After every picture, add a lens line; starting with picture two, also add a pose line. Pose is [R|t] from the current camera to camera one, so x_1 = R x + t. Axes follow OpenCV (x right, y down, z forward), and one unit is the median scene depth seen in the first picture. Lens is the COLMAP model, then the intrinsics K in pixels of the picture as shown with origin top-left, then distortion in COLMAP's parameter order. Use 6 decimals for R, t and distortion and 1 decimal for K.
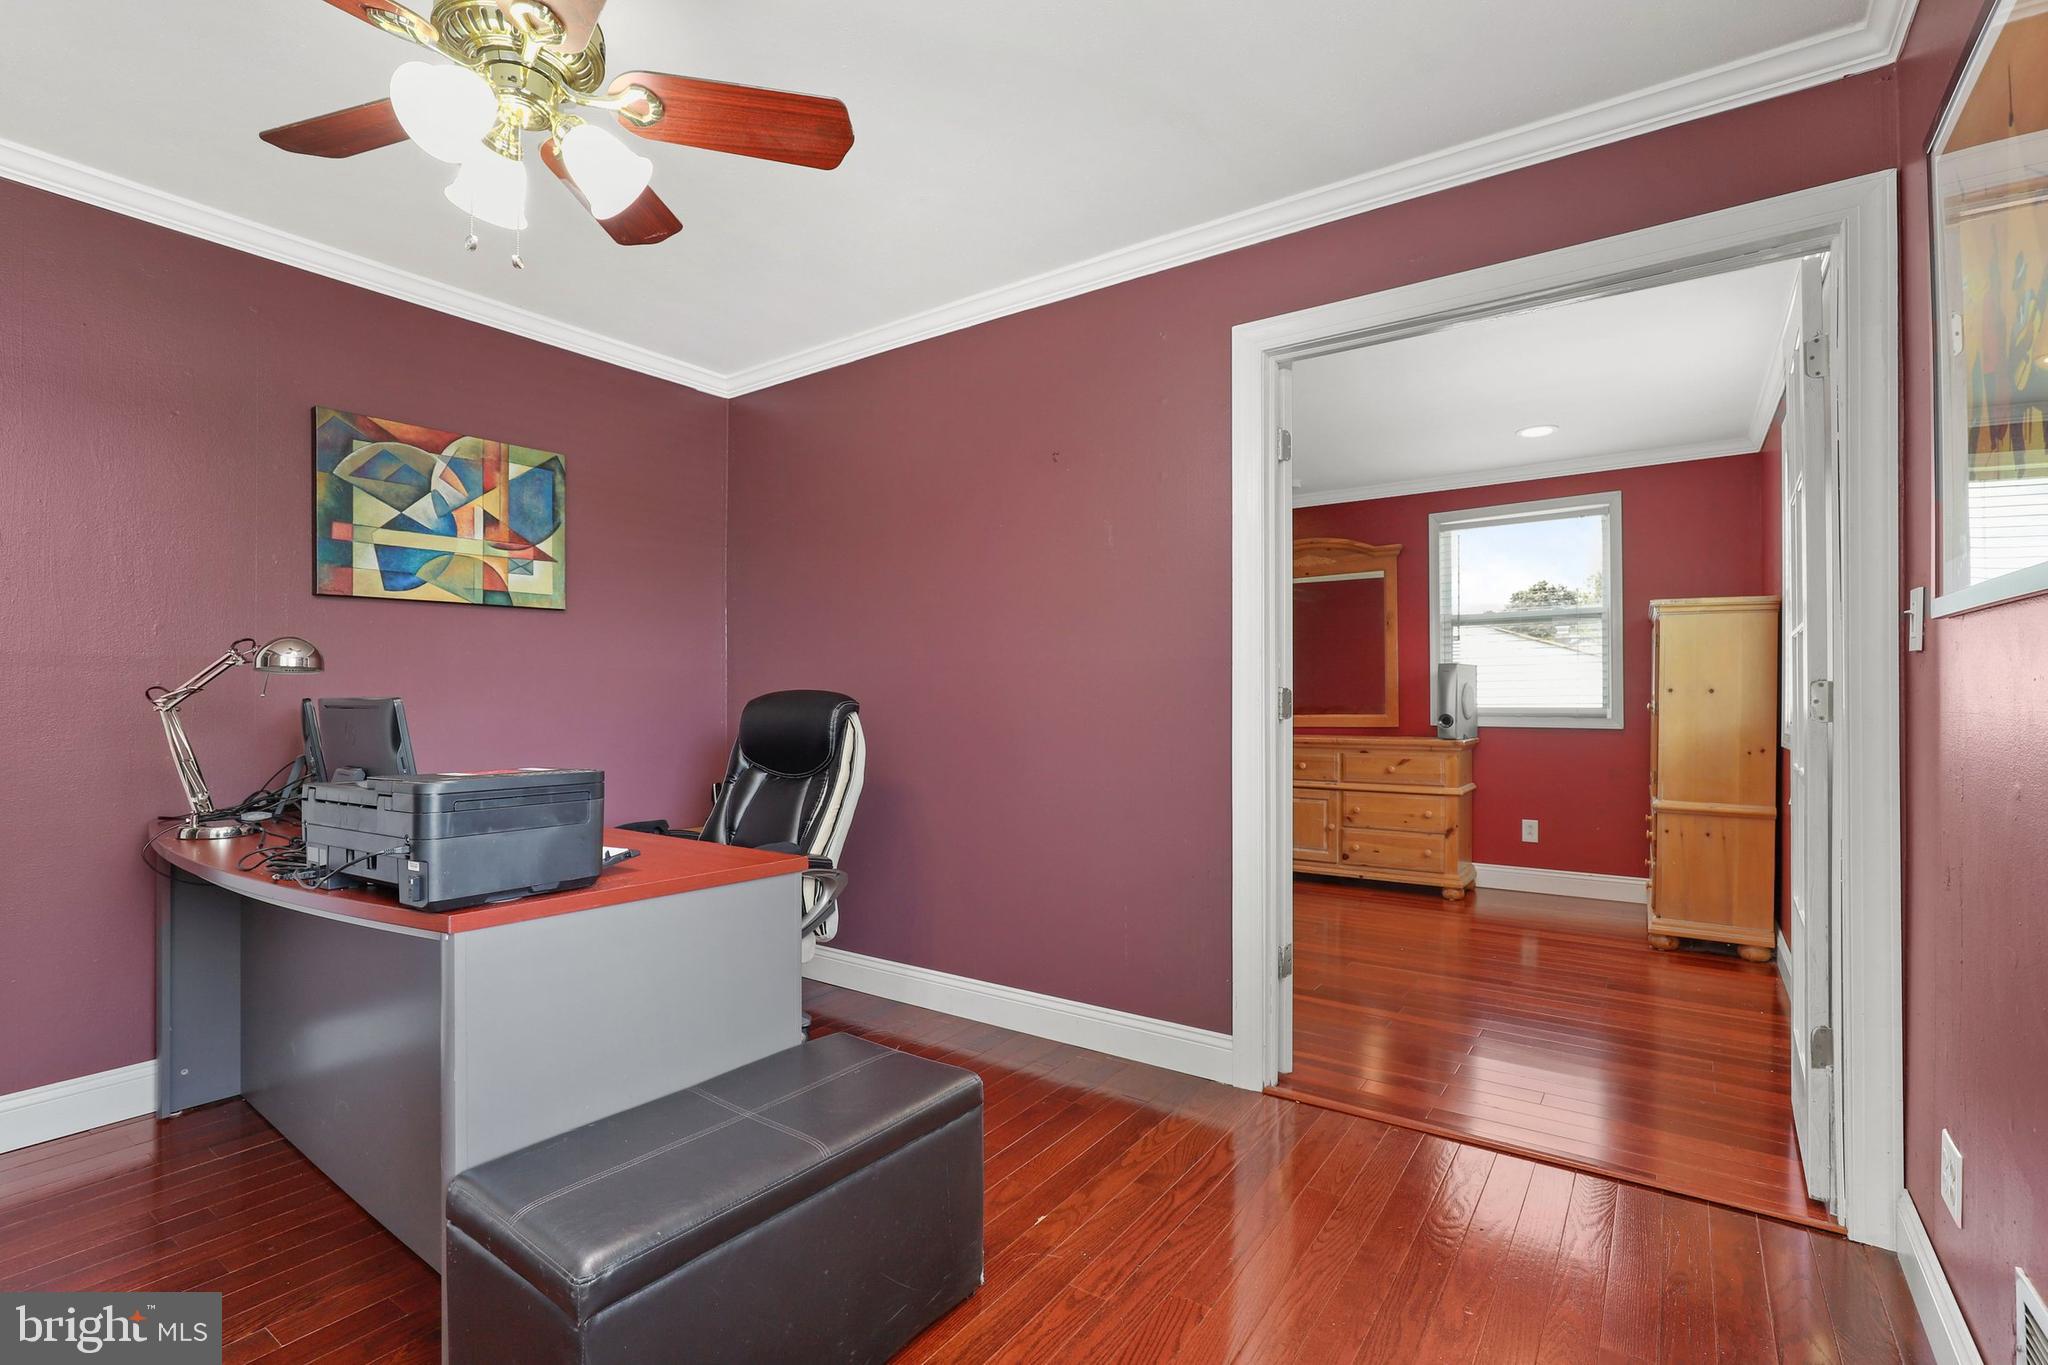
lens RADIAL K [[943.2, 0, 1023.2], [0, 943.2, 688.4], [0, 0, 1]] dist [-0.018848, 0.002865]
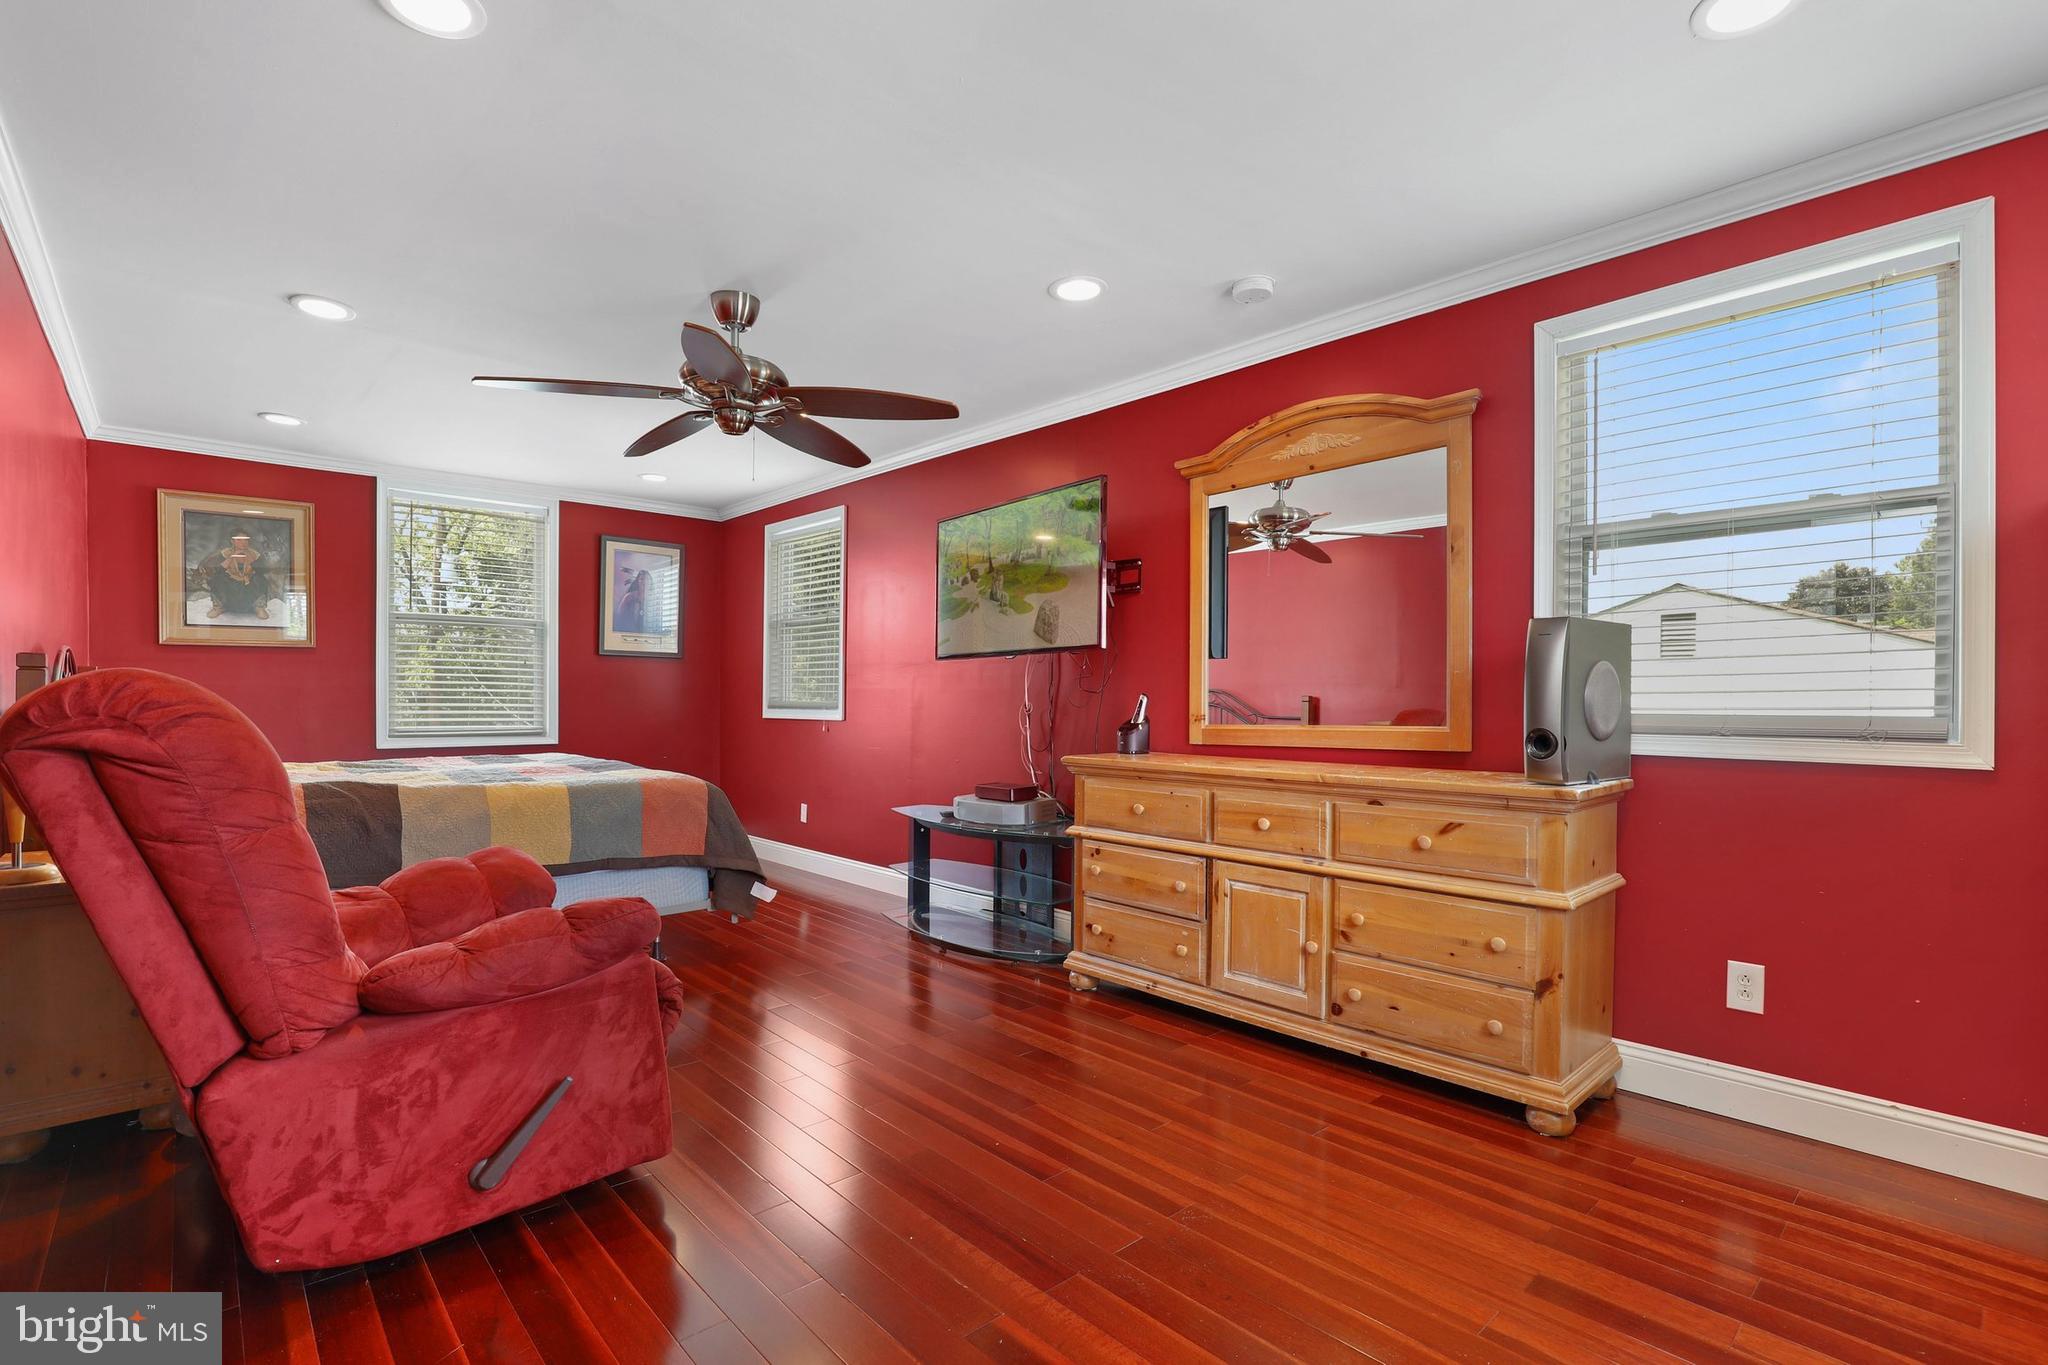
lens RADIAL K [[943.2, 0, 1056.2], [0, 943.2, 702.9], [0, 0, 1]] dist [-0.018848, 0.002865]
pose [[0.981067, 0.007745, -0.193515, 0.603970], [-0.004770, 0.999863, 0.015834, 0.017001], [0.193611, -0.014611, 0.980970, 0.997500]]
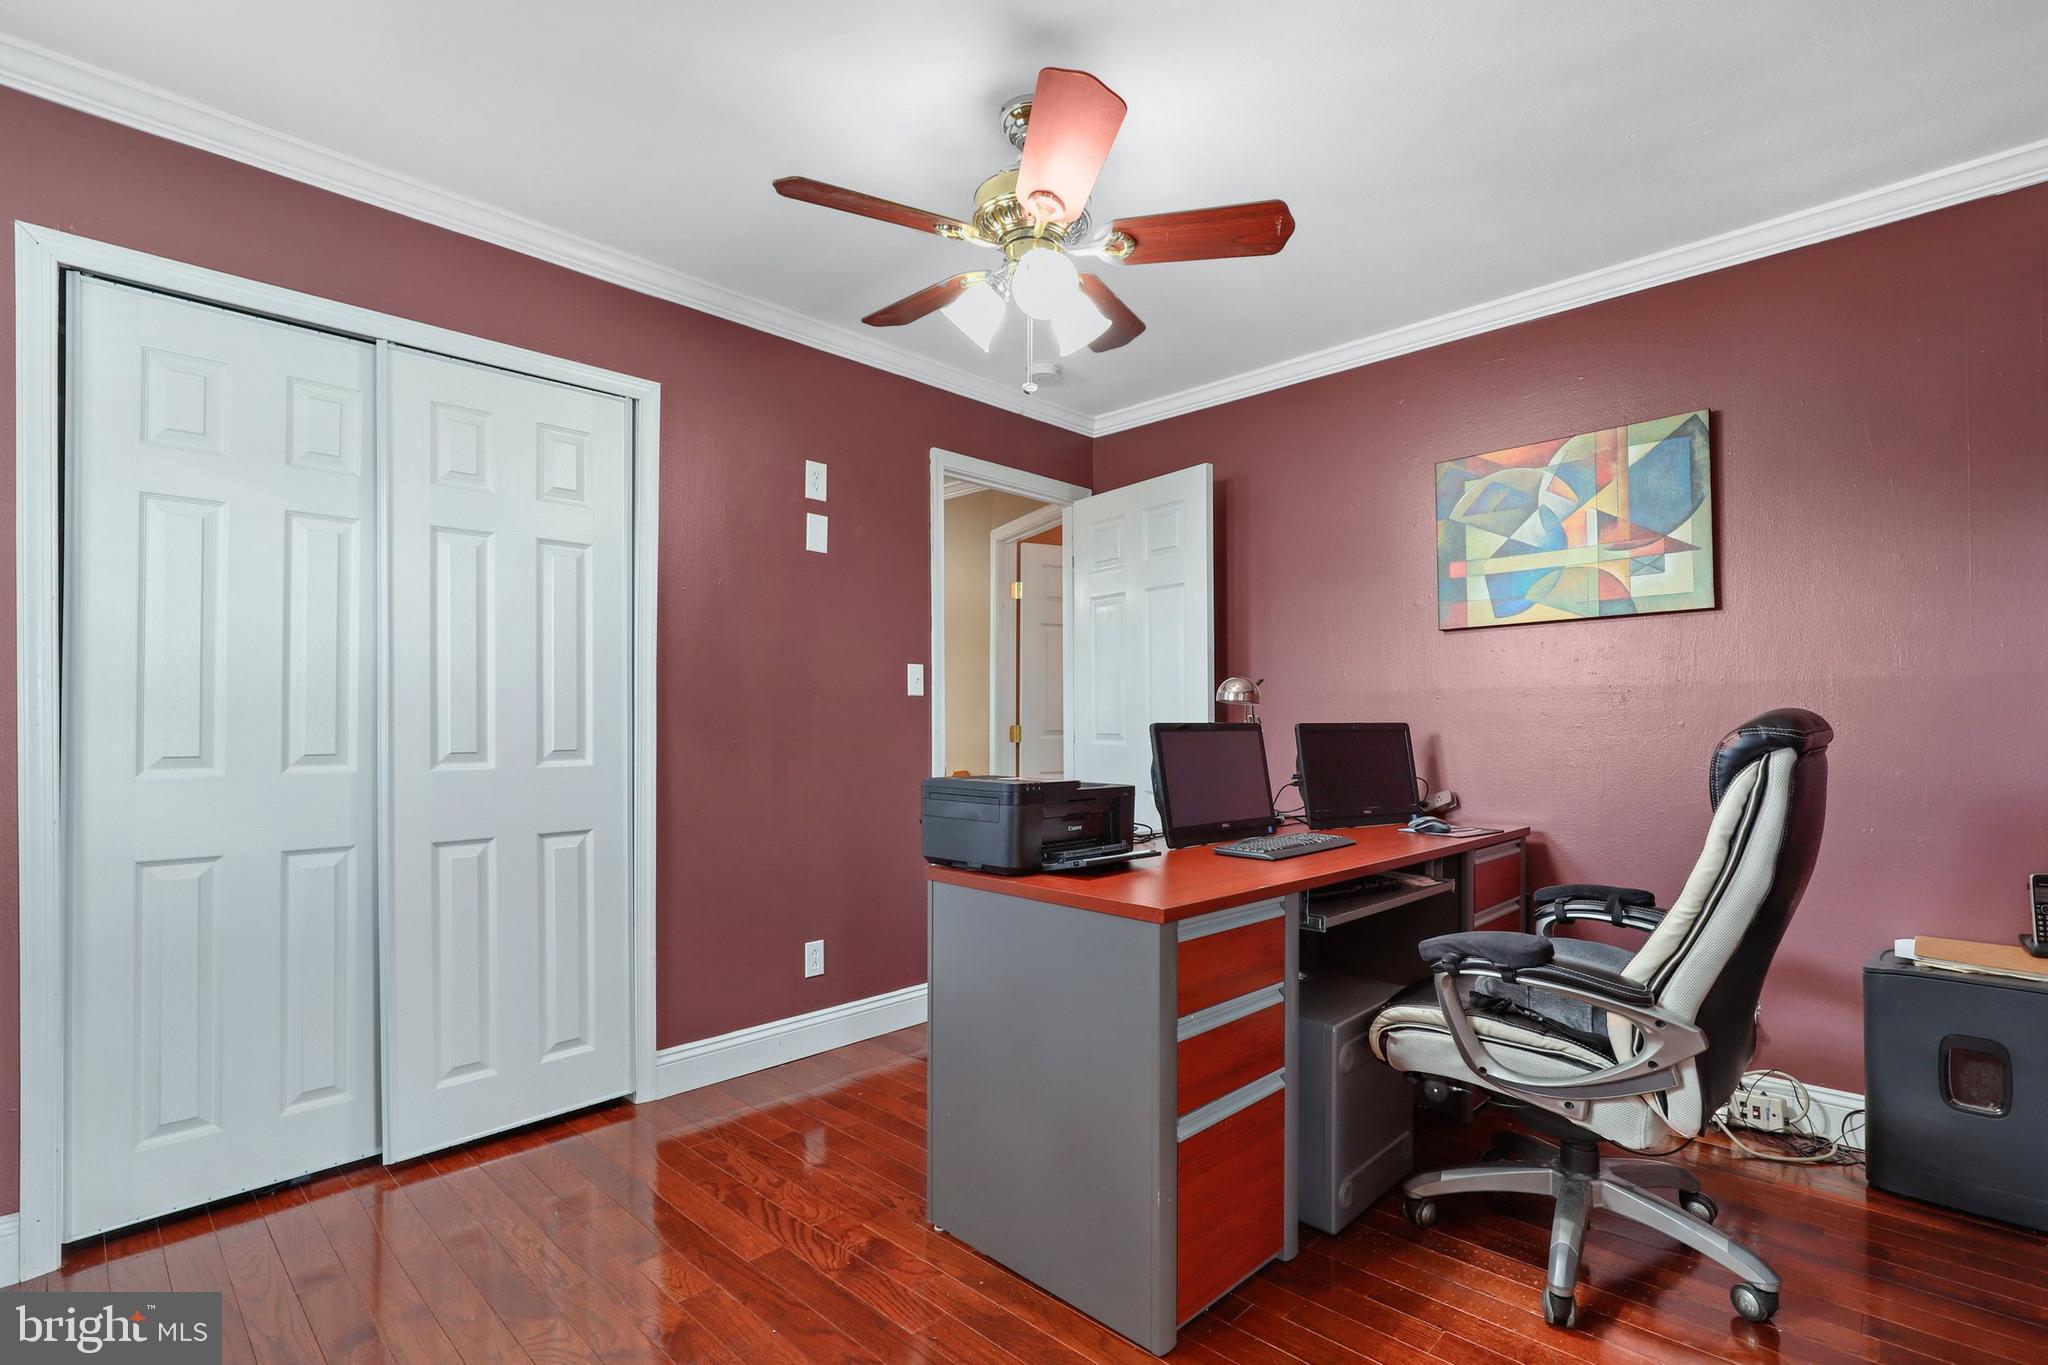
lens RADIAL K [[943.2, 0, 1060.4], [0, 943.2, 719.3], [0, 0, 1]] dist [-0.018848, 0.002865]
pose [[-0.155960, -0.004214, -0.987754, 0.359630], [0.005277, 0.999973, -0.005100, 0.008424], [0.987749, -0.006008, -0.155934, 0.601576]]
